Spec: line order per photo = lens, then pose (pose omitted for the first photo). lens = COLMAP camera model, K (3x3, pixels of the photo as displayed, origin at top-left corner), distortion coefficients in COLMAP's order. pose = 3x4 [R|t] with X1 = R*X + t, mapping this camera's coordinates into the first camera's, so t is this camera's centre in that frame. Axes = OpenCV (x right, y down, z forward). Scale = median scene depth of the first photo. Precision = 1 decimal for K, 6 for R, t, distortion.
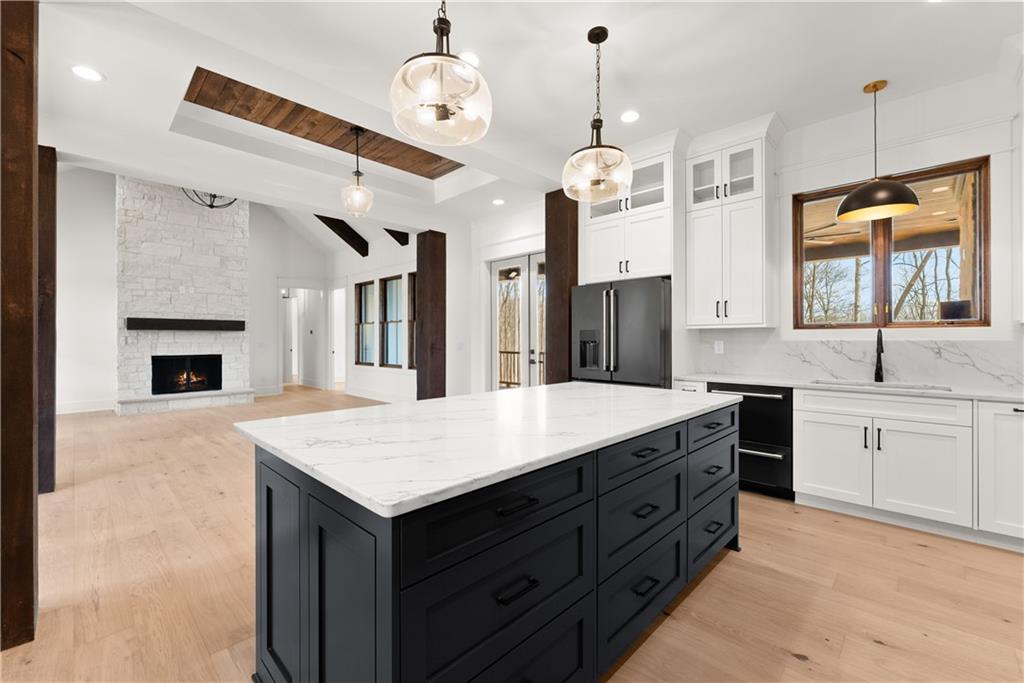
lens RADIAL K [[425.3, 0, 506.0], [0, 425.3, 336.8], [0, 0, 1]] dist [-0.000708, 0.000025]
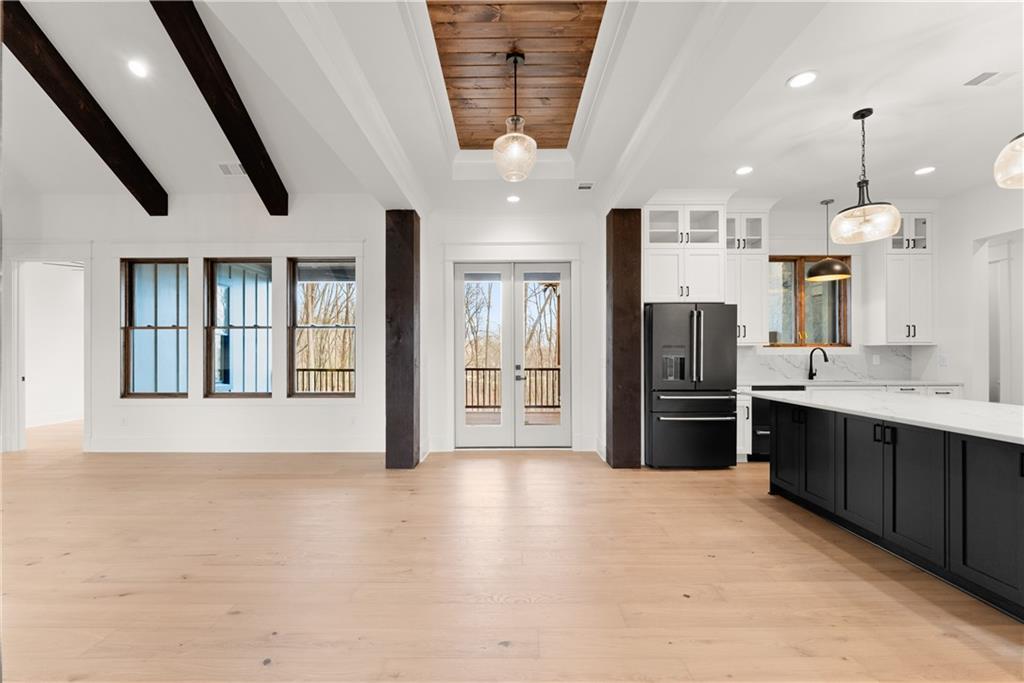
lens RADIAL K [[417.6, 0, 509.6], [0, 417.6, 351.7], [0, 0, 1]] dist [-0.002965, -0.000173]
pose [[0.712762, 0.004501, 0.701391, -0.472161], [-0.003499, 0.999990, -0.002862, 0.002943], [-0.701397, -0.000415, 0.712771, 0.287481]]
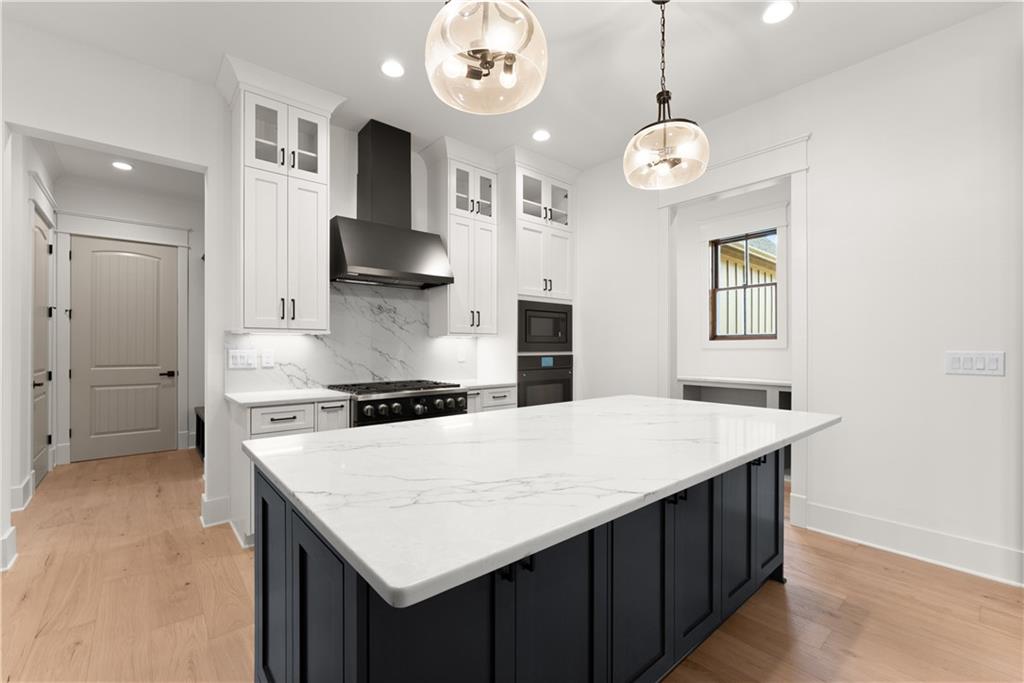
lens RADIAL K [[431.6, 0, 510.0], [0, 431.6, 344.9], [0, 0, 1]] dist [-0.002120, -0.000230]
pose [[-0.996328, -0.000548, 0.085619, 0.039864], [-0.001628, 0.999920, -0.012546, 0.002544], [-0.085605, -0.012639, -0.996249, 0.528083]]
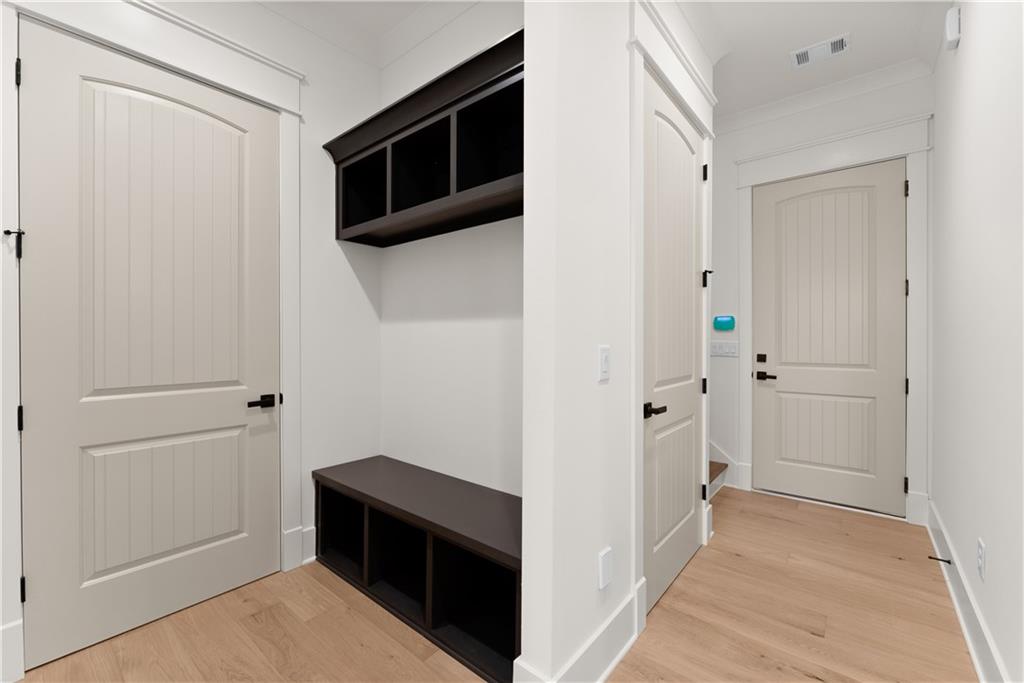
lens RADIAL K [[430.2, 0, 508.1], [0, 430.2, 343.7], [0, 0, 1]] dist [0.000080, 0.000413]
pose [[-0.081359, -0.010854, 0.996626, 0.369616], [-0.005798, 0.999929, 0.010416, 0.001295], [-0.996668, -0.004931, -0.081416, 0.194722]]
